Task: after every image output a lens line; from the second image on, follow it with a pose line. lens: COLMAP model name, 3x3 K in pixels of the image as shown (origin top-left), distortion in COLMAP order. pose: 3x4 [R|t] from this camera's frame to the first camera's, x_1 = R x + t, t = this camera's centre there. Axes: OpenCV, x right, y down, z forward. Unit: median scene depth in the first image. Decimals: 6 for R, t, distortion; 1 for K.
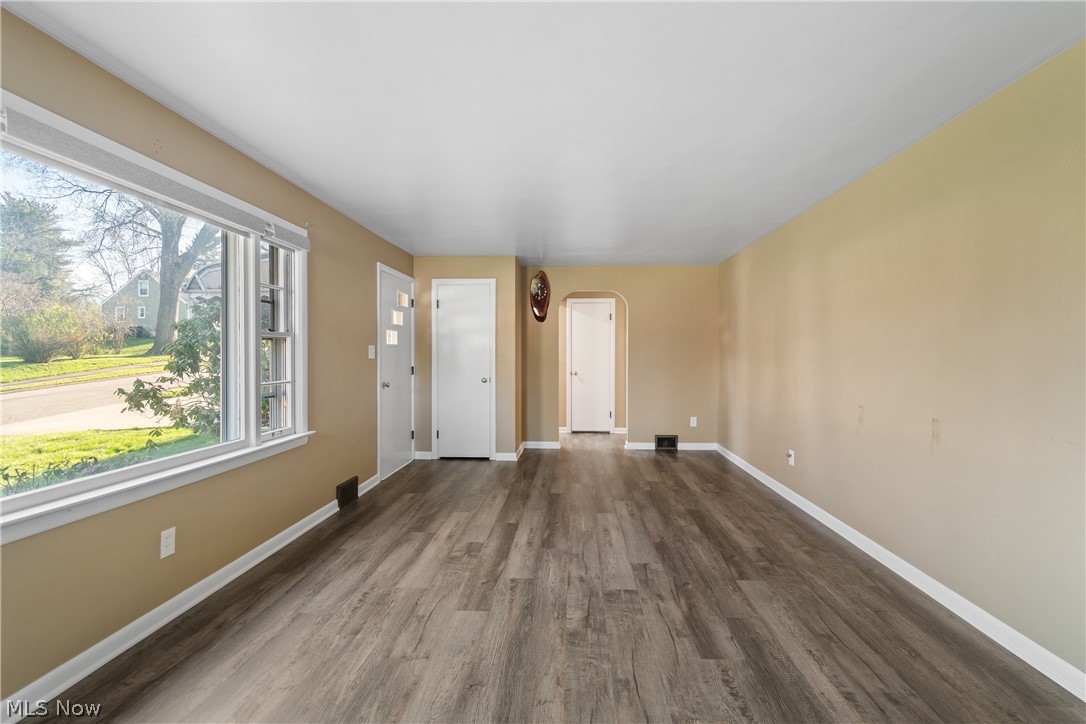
lens RADIAL K [[482.1, 0, 556.4], [0, 482.1, 356.8], [0, 0, 1]] dist [0.000173, 0.000118]
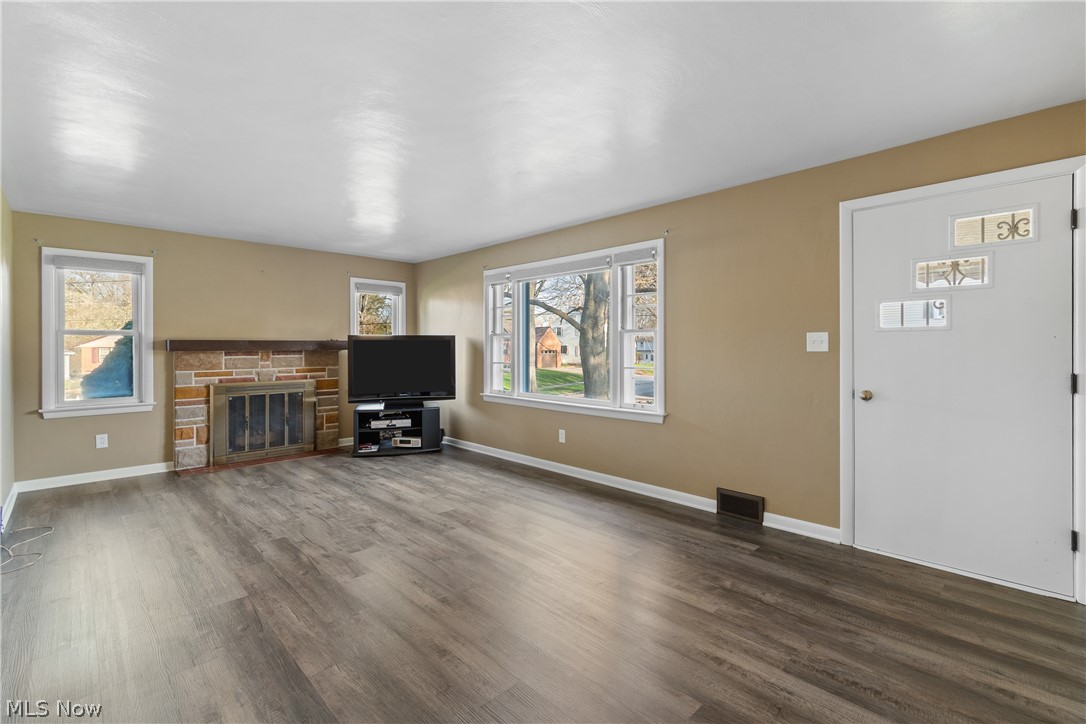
lens RADIAL K [[482.1, 0, 556.4], [0, 482.1, 356.8], [0, 0, 1]] dist [0.000173, 0.000118]
pose [[-0.674759, 0.014983, -0.737886, 0.670970], [-0.002967, 0.999731, 0.023013, -0.008411], [0.738032, 0.017718, -0.674533, 2.119395]]
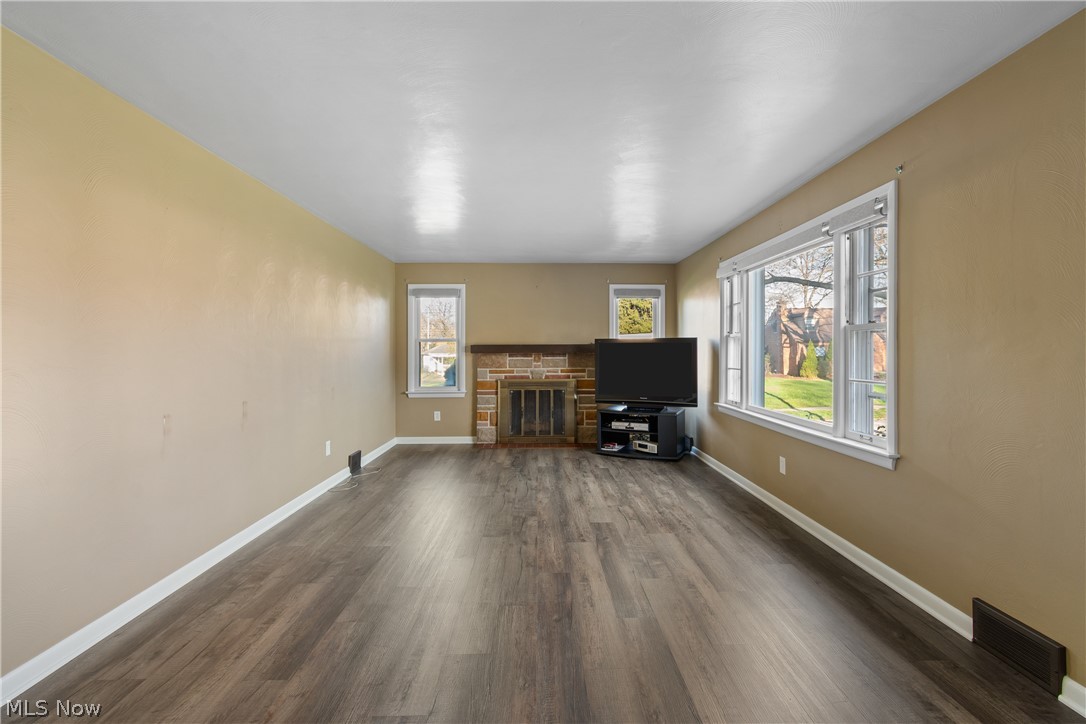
lens RADIAL K [[482.1, 0, 556.4], [0, 482.1, 356.8], [0, 0, 1]] dist [0.000173, 0.000118]
pose [[-0.997123, 0.001885, -0.075778, 0.068520], [0.000526, 0.999839, 0.017941, -0.009008], [0.075800, 0.017850, -0.996963, 2.262223]]
